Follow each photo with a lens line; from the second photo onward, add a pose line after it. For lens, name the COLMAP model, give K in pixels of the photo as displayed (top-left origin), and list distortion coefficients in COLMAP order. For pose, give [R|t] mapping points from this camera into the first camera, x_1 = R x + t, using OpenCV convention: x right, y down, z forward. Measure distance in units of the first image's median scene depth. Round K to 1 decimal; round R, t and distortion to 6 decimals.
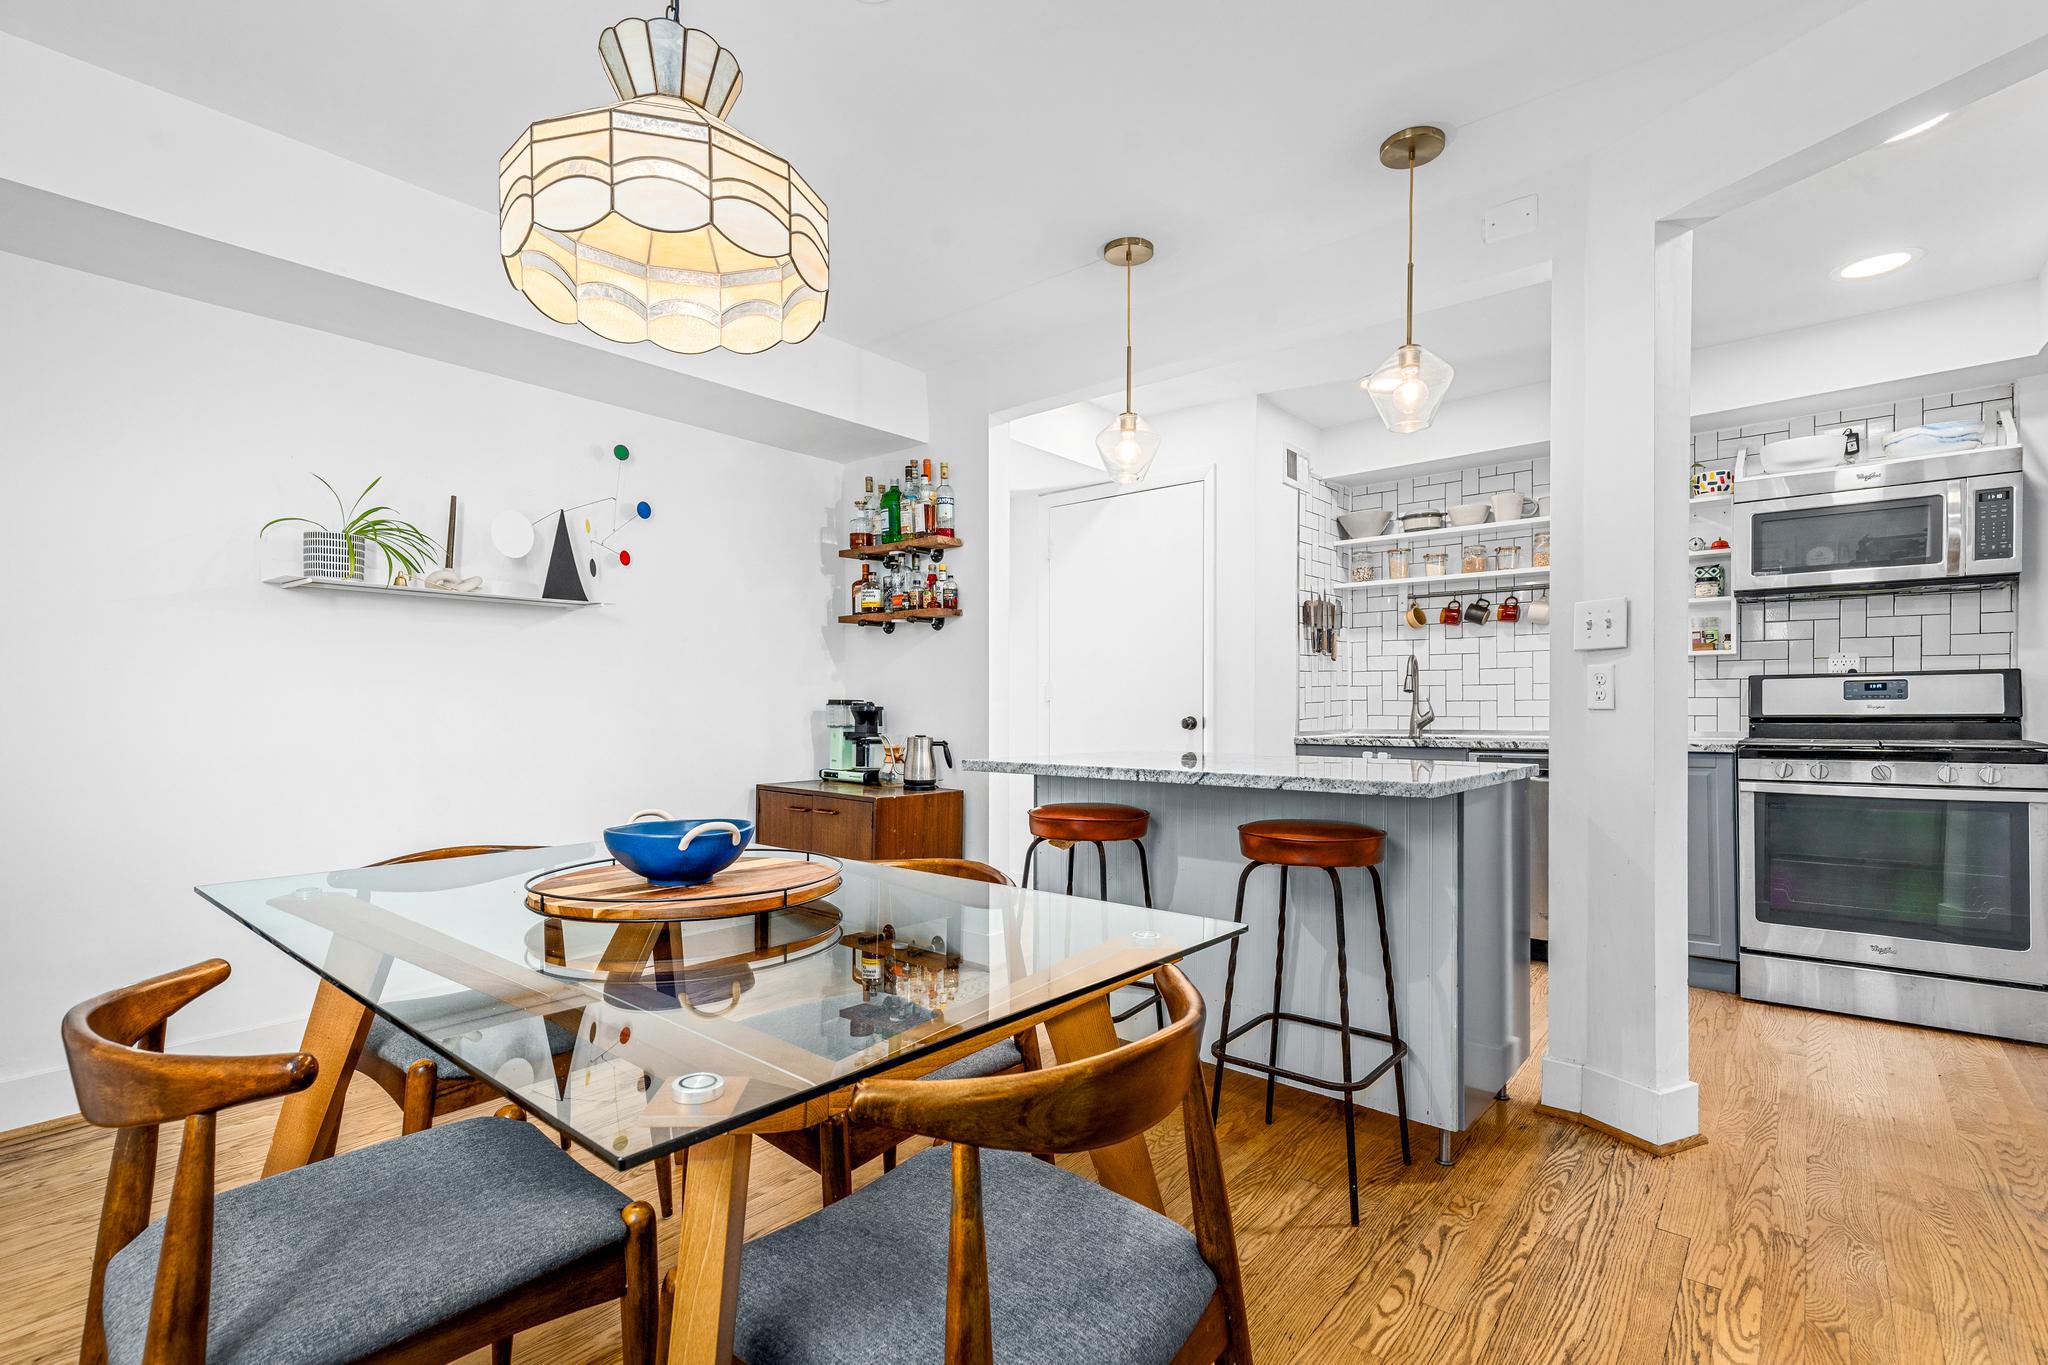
lens RADIAL K [[941.9, 0, 1021.6], [0, 941.9, 704.3], [0, 0, 1]] dist [0.004674, -0.000058]
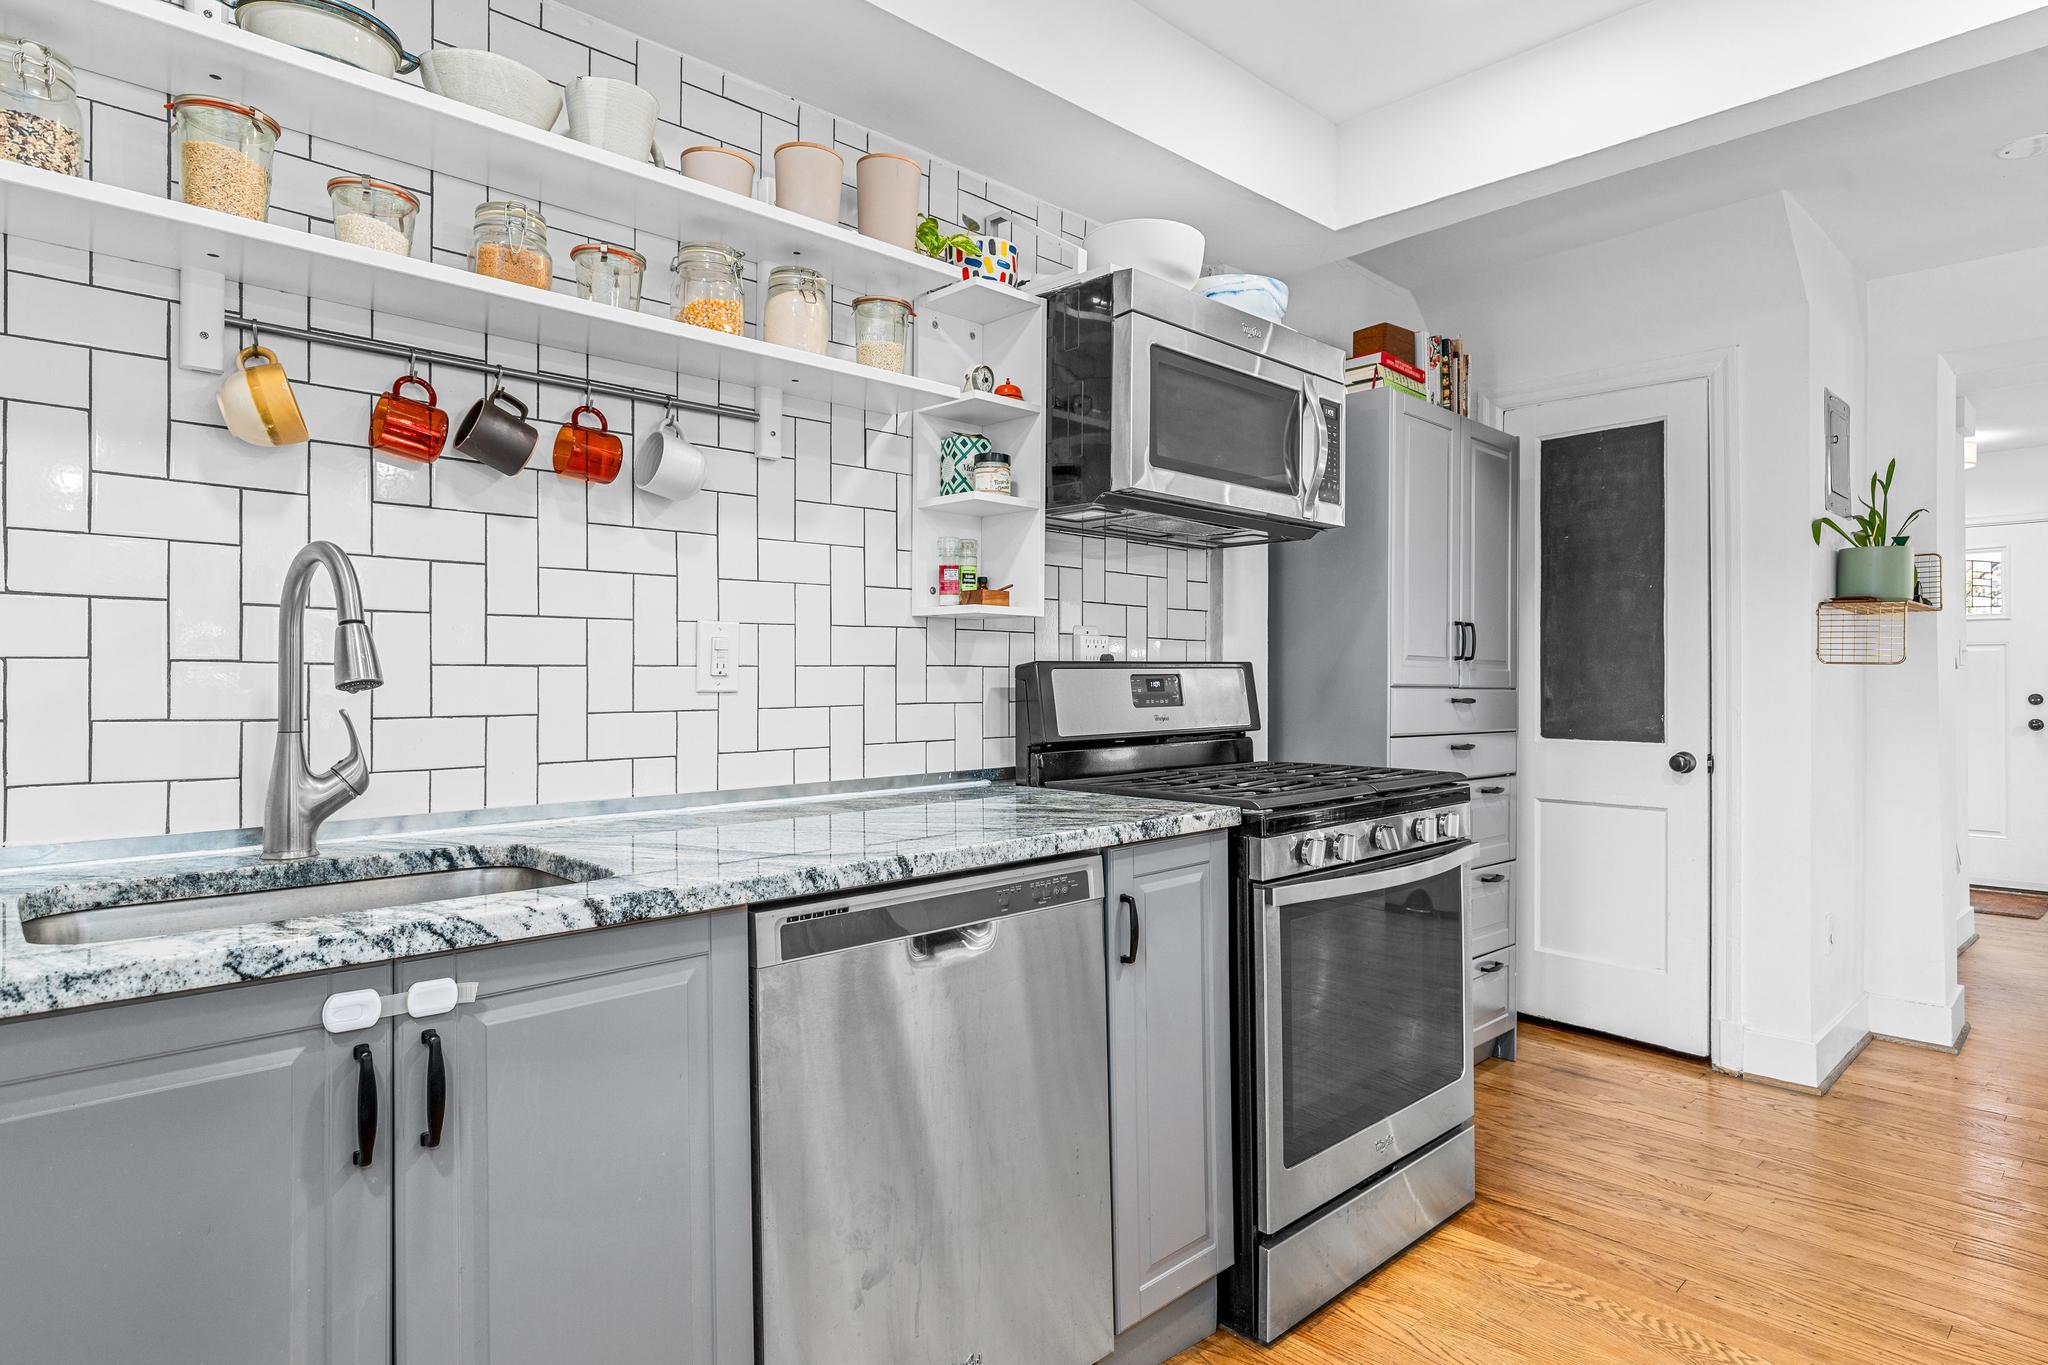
lens RADIAL K [[1103.3, 0, 1024.0], [0, 1103.3, 682.5], [0, 0, 1]] dist [0.004814, 0.000656]
pose [[0.115216, 0.006165, 0.993321, 0.169403], [0.000720, 0.999980, -0.006290, -0.014888], [-0.993340, 0.001440, 0.115209, 0.934499]]
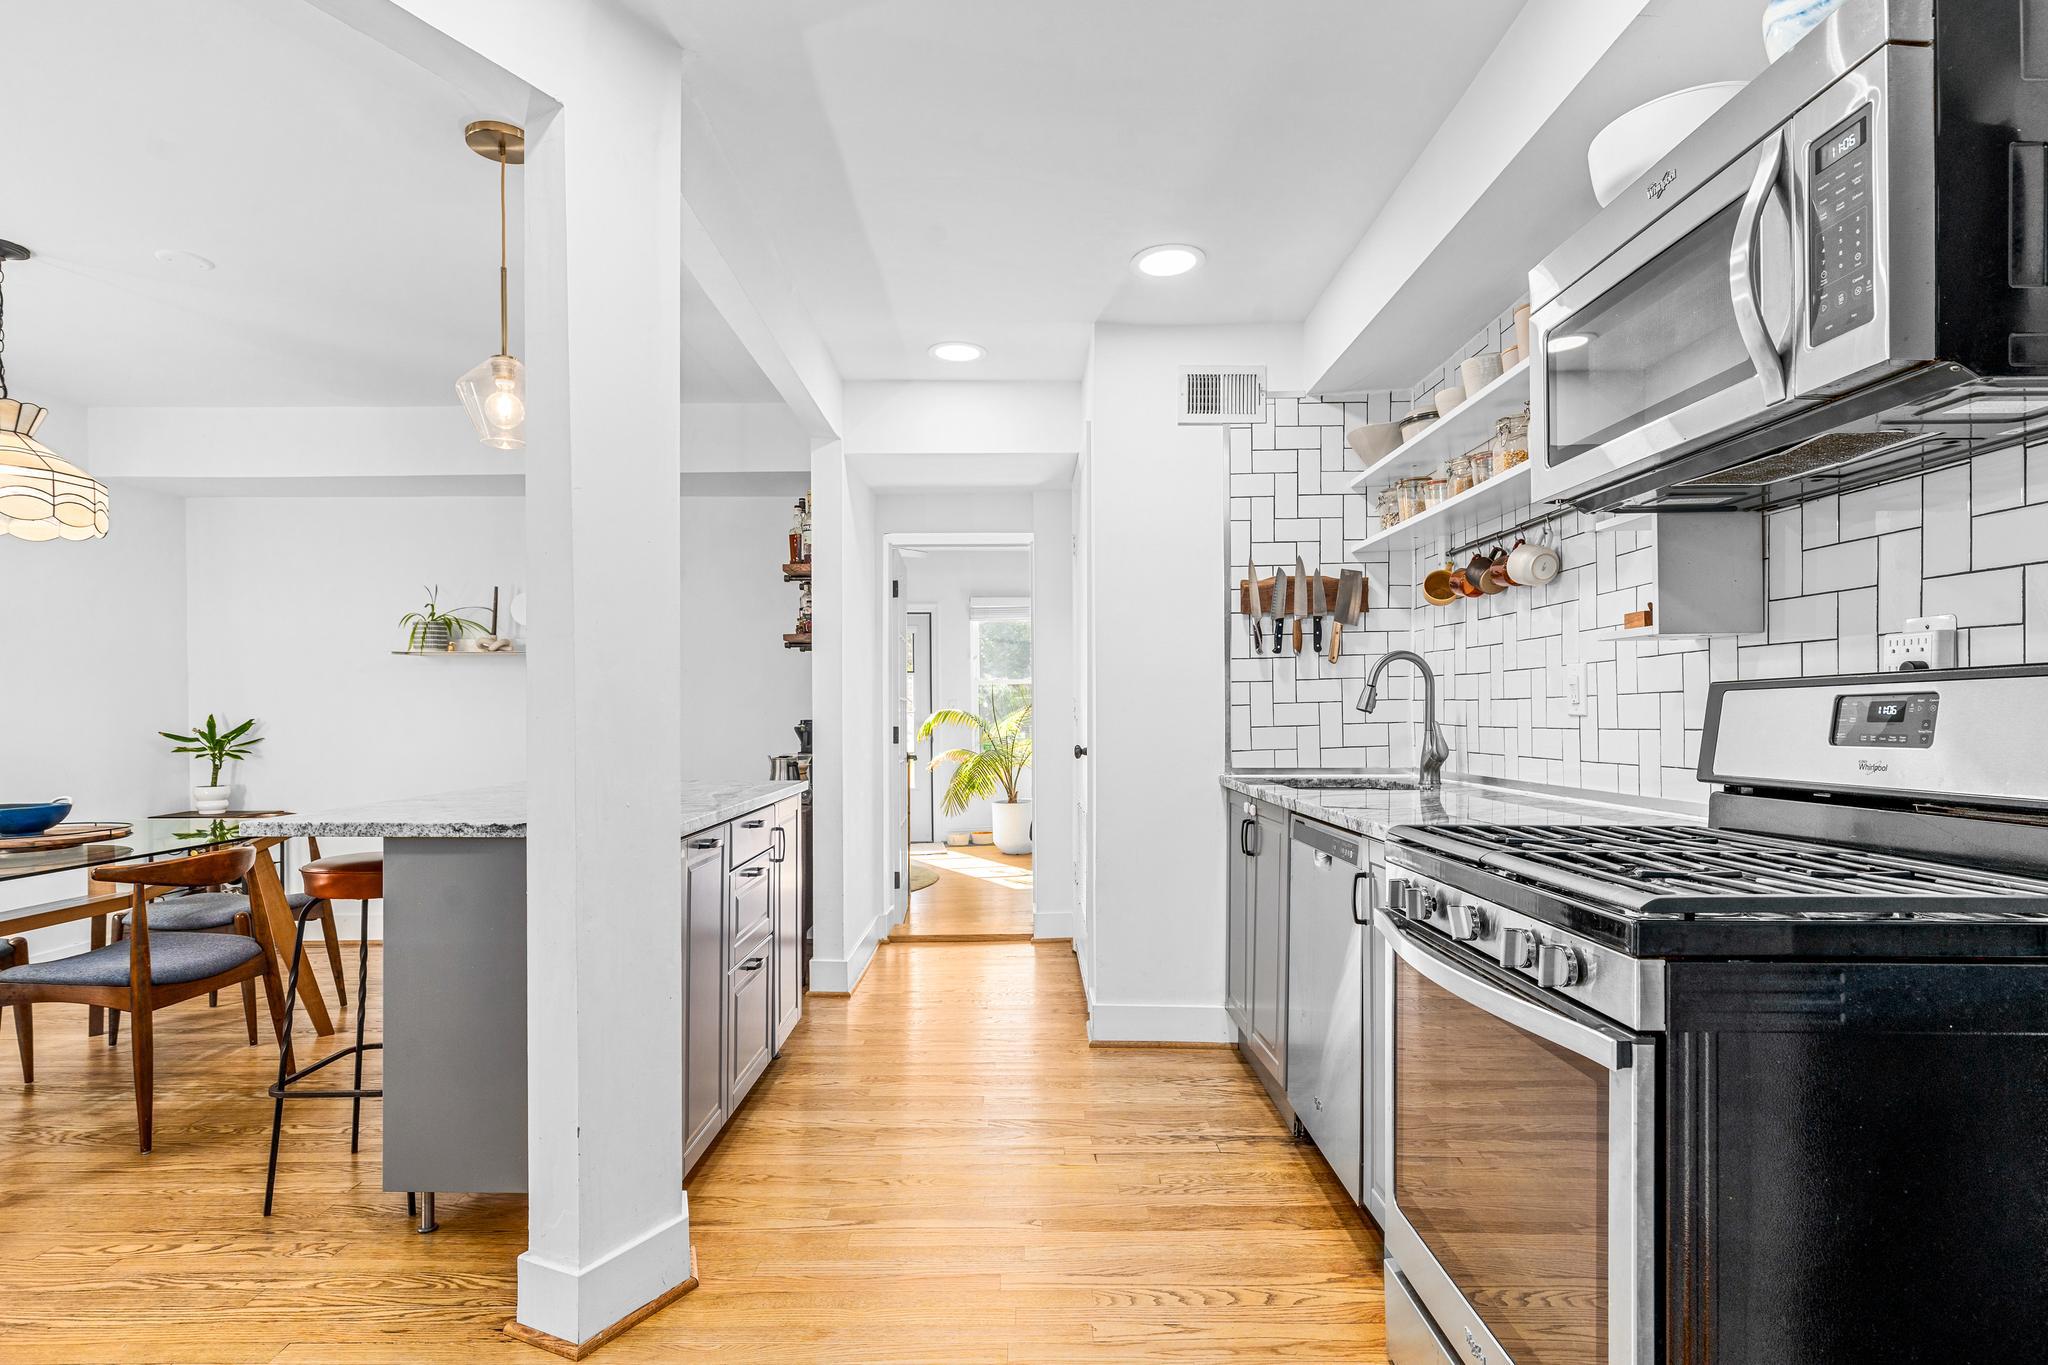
lens RADIAL K [[1036.6, 0, 1011.7], [0, 1036.6, 714.0], [0, 0, 1]] dist [0.000371, -0.000729]
pose [[0.640145, 0.001456, -0.768253, 0.926807], [0.004340, 0.999975, 0.005512, -0.019844], [0.768242, -0.006862, 0.640122, 0.449676]]
